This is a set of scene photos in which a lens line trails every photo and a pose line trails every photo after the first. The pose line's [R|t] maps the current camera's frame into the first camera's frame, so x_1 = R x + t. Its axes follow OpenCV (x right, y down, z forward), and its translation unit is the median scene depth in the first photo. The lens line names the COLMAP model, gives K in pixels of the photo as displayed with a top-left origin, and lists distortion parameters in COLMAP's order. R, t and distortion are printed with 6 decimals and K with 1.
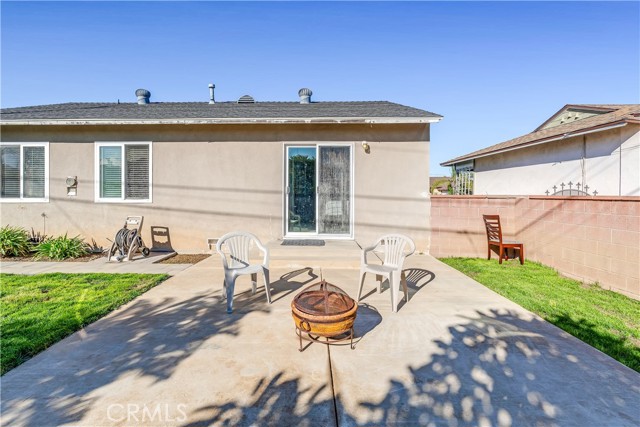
lens RADIAL K [[284.4, 0, 315.5], [0, 284.4, 195.8], [0, 0, 1]] dist [-0.007272, 0.001855]
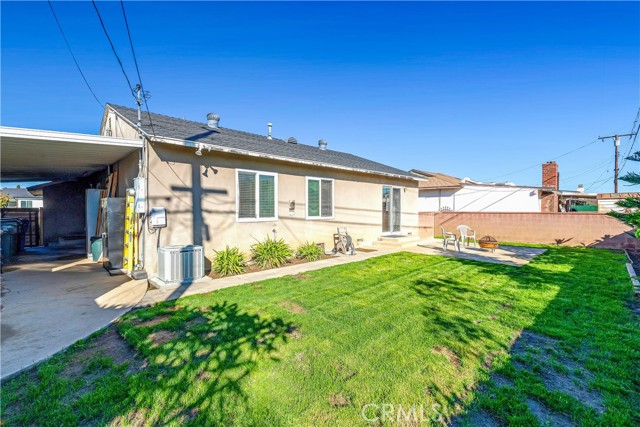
lens RADIAL K [[284.4, 0, 319.3], [0, 284.4, 211.8], [0, 0, 1]] dist [-0.007272, 0.001855]
pose [[0.700757, -0.009617, 0.713335, -1.756284], [0.010336, 0.999941, 0.003327, -0.018779], [-0.713325, 0.005041, 0.700815, -0.021177]]
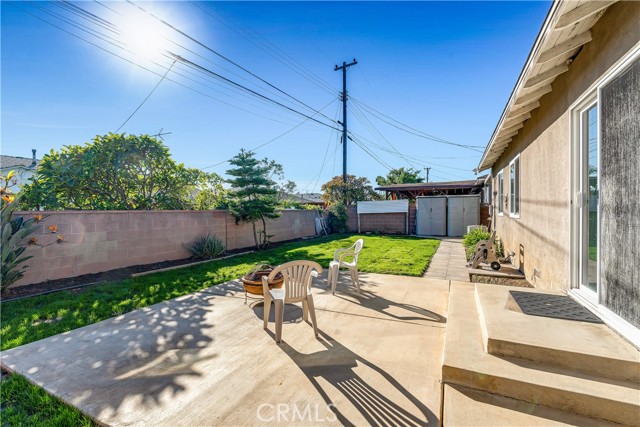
lens RADIAL K [[284.4, 0, 319.0], [0, 284.4, 212.1], [0, 0, 1]] dist [-0.007272, 0.001855]
pose [[-0.424909, 0.003124, -0.905231, 0.556890], [-0.005714, 0.999965, 0.006133, 0.000994], [0.905218, 0.007778, -0.424877, 0.807847]]
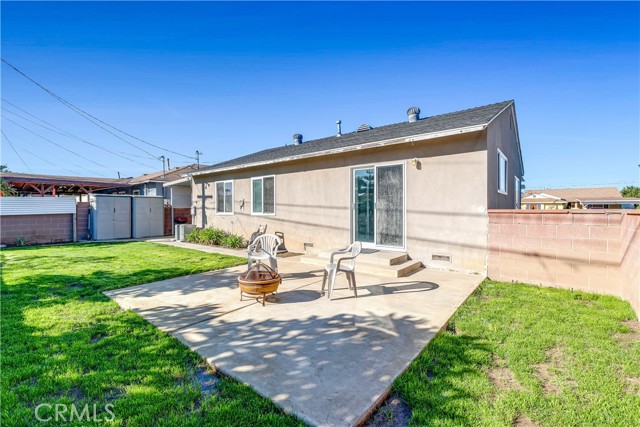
lens RADIAL K [[284.4, 0, 326.7], [0, 284.4, 213.5], [0, 0, 1]] dist [-0.007272, 0.001855]
pose [[0.798422, 0.003525, -0.602088, 0.535873], [-0.000912, 0.999989, 0.004644, 0.005089], [0.602098, -0.003158, 0.798416, -0.022185]]
